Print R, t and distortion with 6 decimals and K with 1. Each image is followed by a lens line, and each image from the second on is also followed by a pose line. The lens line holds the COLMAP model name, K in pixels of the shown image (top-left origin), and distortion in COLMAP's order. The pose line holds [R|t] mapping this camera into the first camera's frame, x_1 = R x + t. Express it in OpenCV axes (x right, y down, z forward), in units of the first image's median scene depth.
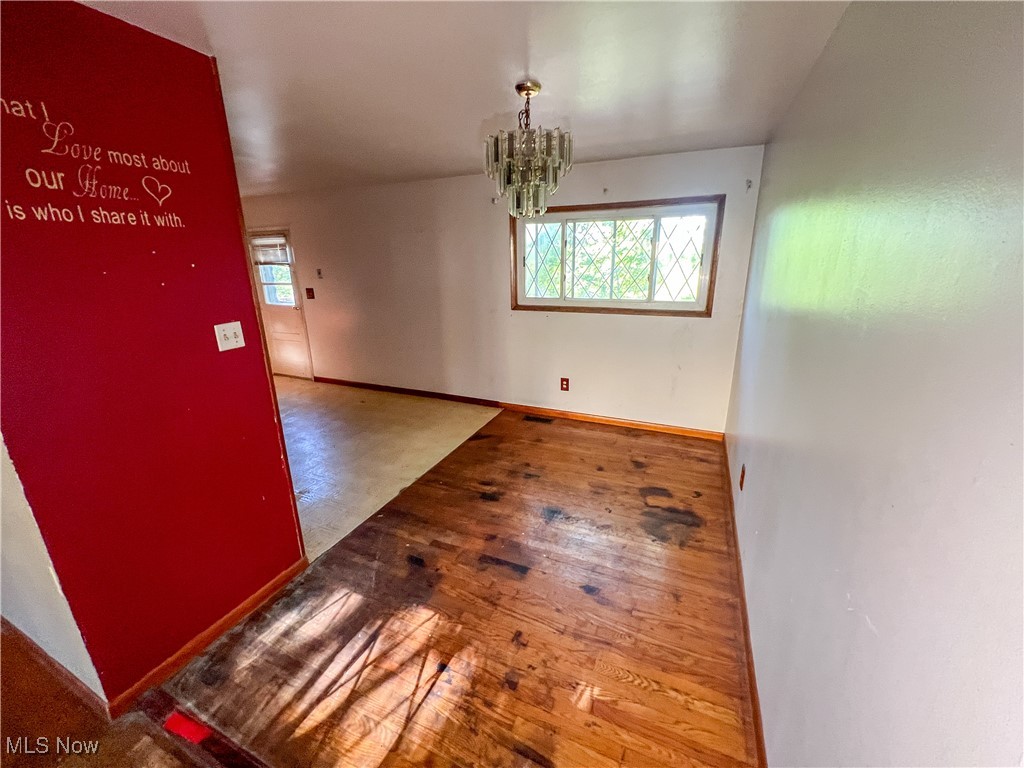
lens RADIAL K [[415.1, 0, 511.0], [0, 415.1, 383.1], [0, 0, 1]] dist [0.001189, 0.001040]
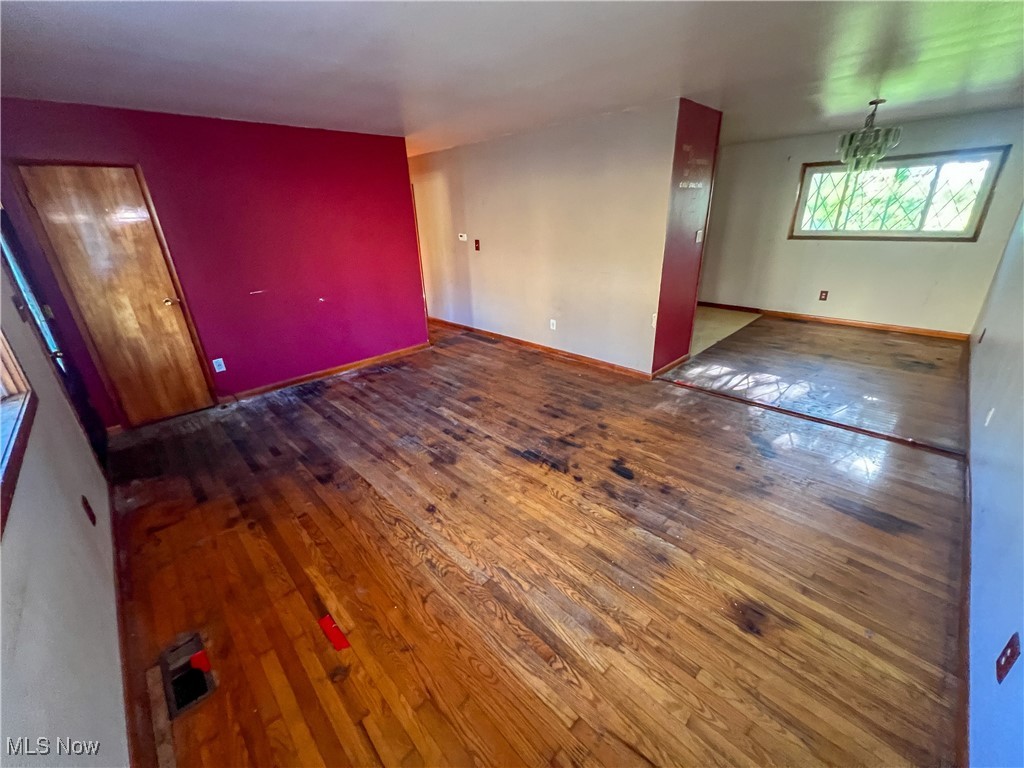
lens RADIAL K [[415.1, 0, 512.6], [0, 415.1, 382.0], [0, 0, 1]] dist [0.001189, 0.001040]
pose [[0.930860, 0.123965, -0.343703, -0.376125], [-0.087618, 0.988973, 0.119399, 0.249177], [0.354714, -0.081029, 0.931457, -0.783050]]
